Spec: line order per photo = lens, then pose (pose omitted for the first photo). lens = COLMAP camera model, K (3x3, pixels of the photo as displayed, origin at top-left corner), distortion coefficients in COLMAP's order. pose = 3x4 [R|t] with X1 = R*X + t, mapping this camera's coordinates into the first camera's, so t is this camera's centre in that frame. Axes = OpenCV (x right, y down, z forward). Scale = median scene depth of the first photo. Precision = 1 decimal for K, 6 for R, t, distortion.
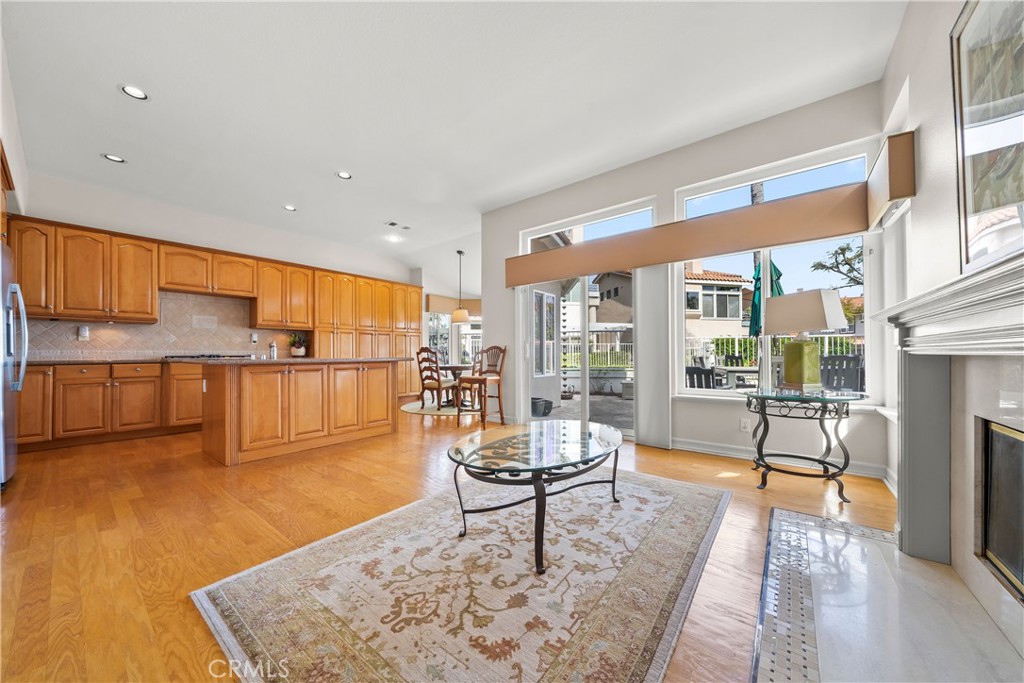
lens RADIAL K [[354.9, 0, 508.1], [0, 354.9, 347.6], [0, 0, 1]] dist [-0.007577, 0.000016]
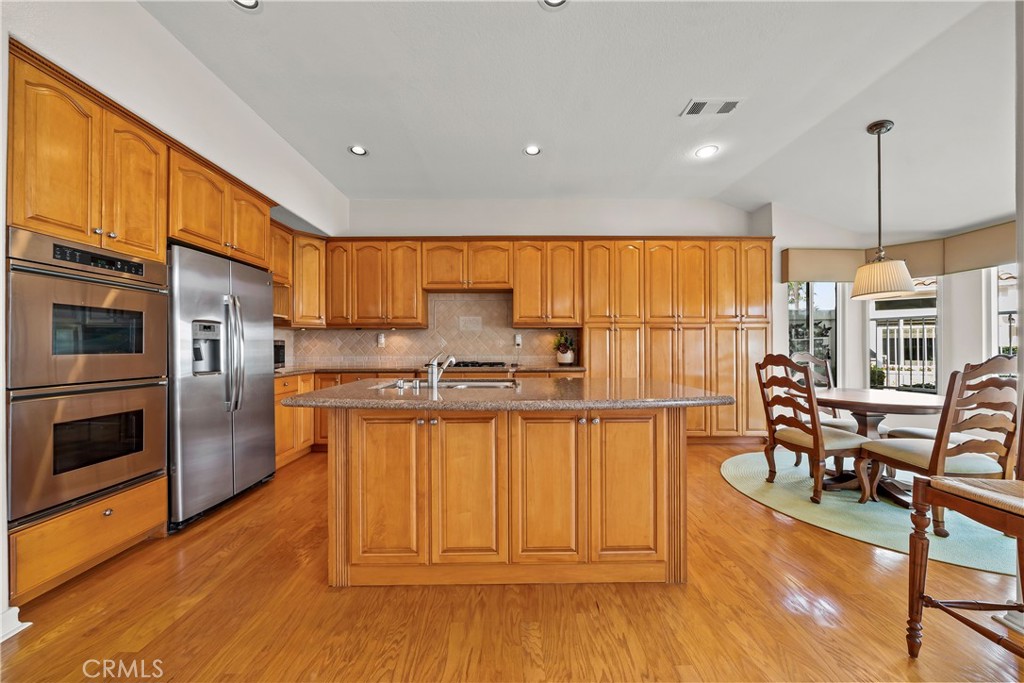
lens RADIAL K [[354.9, 0, 508.1], [0, 354.9, 347.6], [0, 0, 1]] dist [-0.007577, 0.000016]
pose [[0.627517, 0.004790, -0.778588, -0.098025], [0.012784, 0.999783, 0.016454, -0.022533], [0.778498, -0.020278, 0.627319, 0.449317]]
